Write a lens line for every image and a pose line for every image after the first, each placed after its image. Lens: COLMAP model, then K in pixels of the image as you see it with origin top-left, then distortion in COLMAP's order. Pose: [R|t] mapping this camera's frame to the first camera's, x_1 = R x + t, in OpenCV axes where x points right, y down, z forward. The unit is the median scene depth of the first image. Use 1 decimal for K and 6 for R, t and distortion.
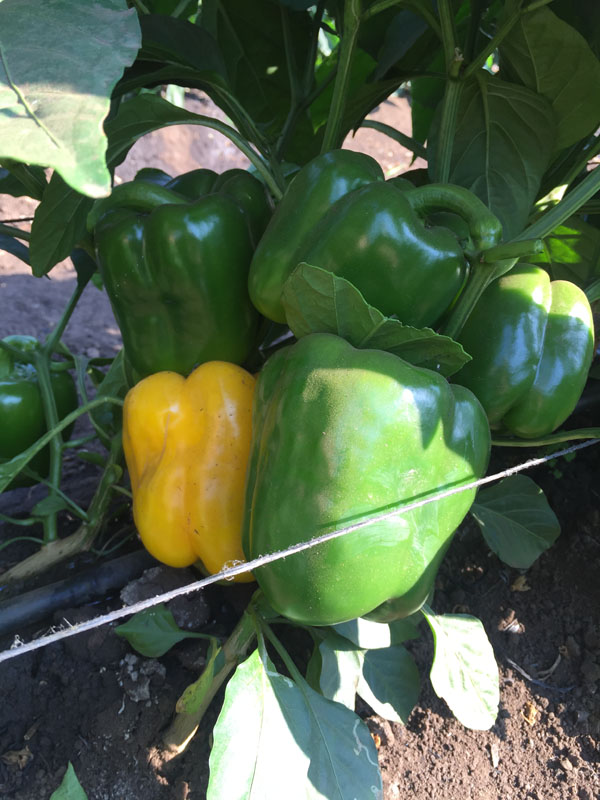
lens RADIAL K [[679.5, 0, 301.0], [0, 679.5, 400.1], [0, 0, 1]] dist [0.018787, -0.074416]
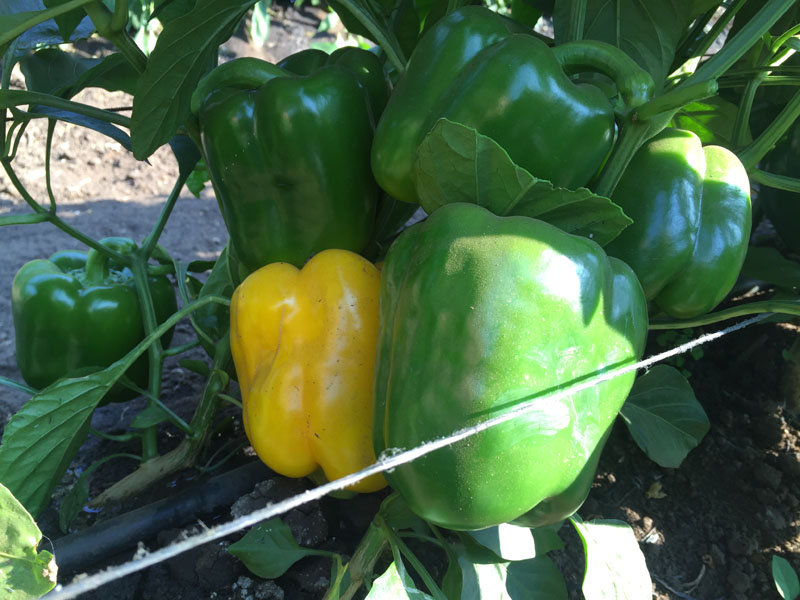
lens RADIAL K [[679.5, 0, 397.7], [0, 679.5, 296.6], [0, 0, 1]] dist [0.018787, -0.074416]
pose [[0.999581, -0.024183, 0.015906, -0.056914], [0.024871, 0.998695, -0.044601, 0.052436], [-0.014807, 0.044978, 0.998878, 0.085648]]
